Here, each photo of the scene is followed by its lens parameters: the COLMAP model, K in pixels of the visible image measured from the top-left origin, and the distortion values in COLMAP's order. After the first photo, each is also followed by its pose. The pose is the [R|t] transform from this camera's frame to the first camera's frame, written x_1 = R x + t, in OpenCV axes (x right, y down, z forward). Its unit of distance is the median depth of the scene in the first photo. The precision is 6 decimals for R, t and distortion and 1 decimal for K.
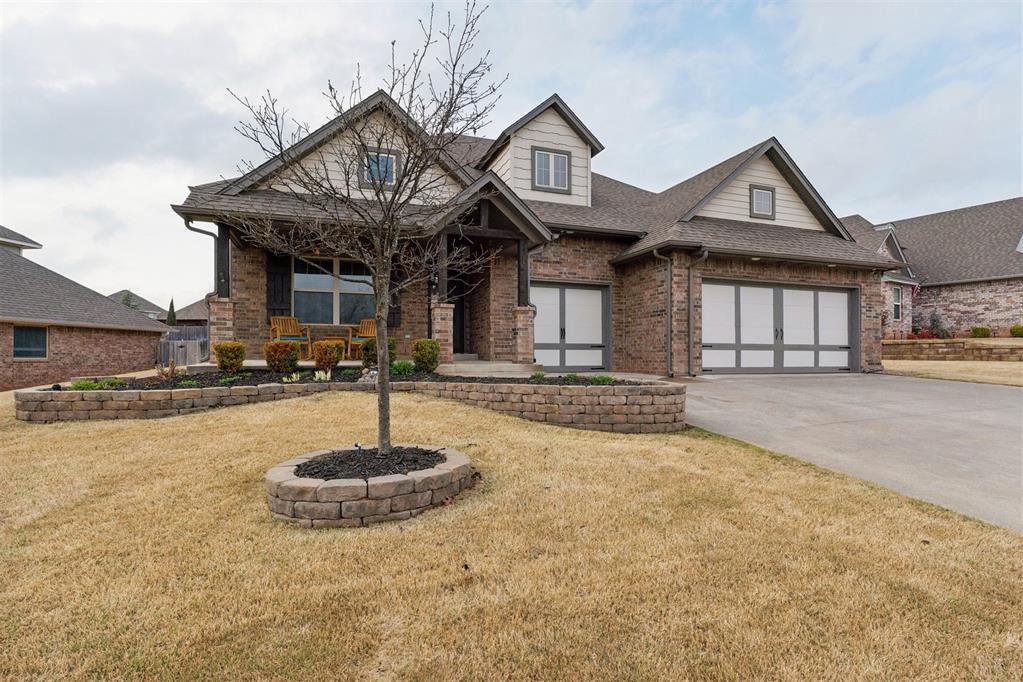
lens RADIAL K [[504.8, 0, 513.8], [0, 504.8, 346.7], [0, 0, 1]] dist [-0.000902, 0.000201]
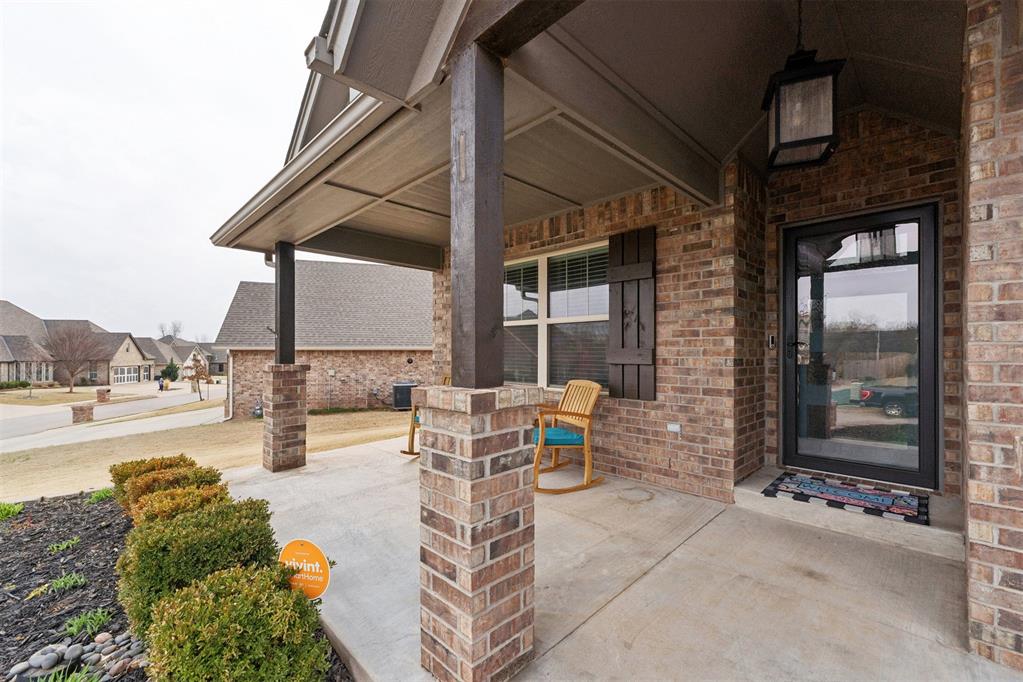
lens RADIAL K [[436.8, 0, 497.5], [0, 436.8, 355.1], [0, 0, 1]] dist [0.006201, 0.000362]
pose [[0.408235, 0.006481, -0.912854, 0.028713], [0.020642, 0.999654, 0.016329, -0.077952], [0.912643, -0.025509, 0.407960, 0.722502]]
